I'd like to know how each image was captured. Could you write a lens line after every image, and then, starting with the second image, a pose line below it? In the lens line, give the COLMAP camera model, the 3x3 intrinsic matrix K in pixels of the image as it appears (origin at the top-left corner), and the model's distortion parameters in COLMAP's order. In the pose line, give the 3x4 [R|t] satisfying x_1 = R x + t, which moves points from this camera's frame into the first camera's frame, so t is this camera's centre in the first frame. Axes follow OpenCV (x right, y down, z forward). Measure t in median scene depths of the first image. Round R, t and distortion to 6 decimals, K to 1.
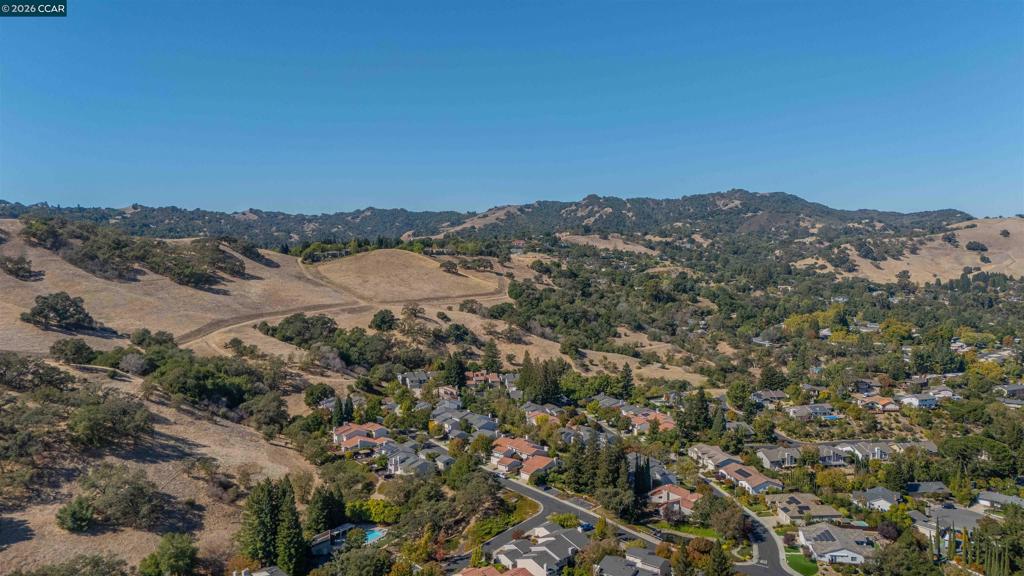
lens RADIAL K [[777.7, 0, 519.9], [0, 777.7, 292.7], [0, 0, 1]] dist [0.056160, -0.032491]
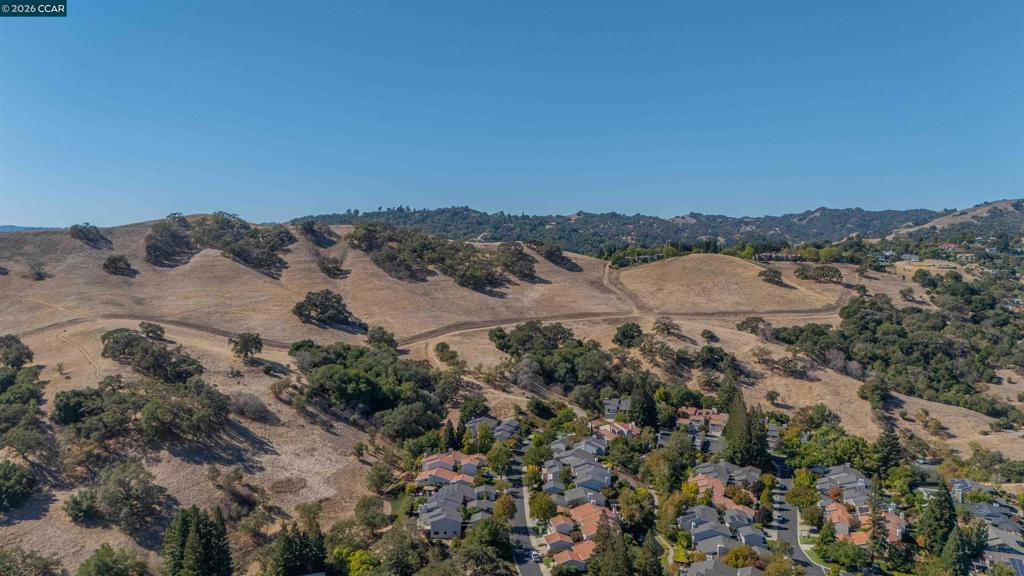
lens RADIAL K [[777.7, 0, 512.6], [0, 777.7, 280.0], [0, 0, 1]] dist [0.056160, -0.032491]
pose [[0.809387, 0.029510, -0.586534, 0.270595], [-0.041913, 0.999093, -0.007571, -0.016354], [0.585778, 0.030711, 0.809889, 0.255130]]
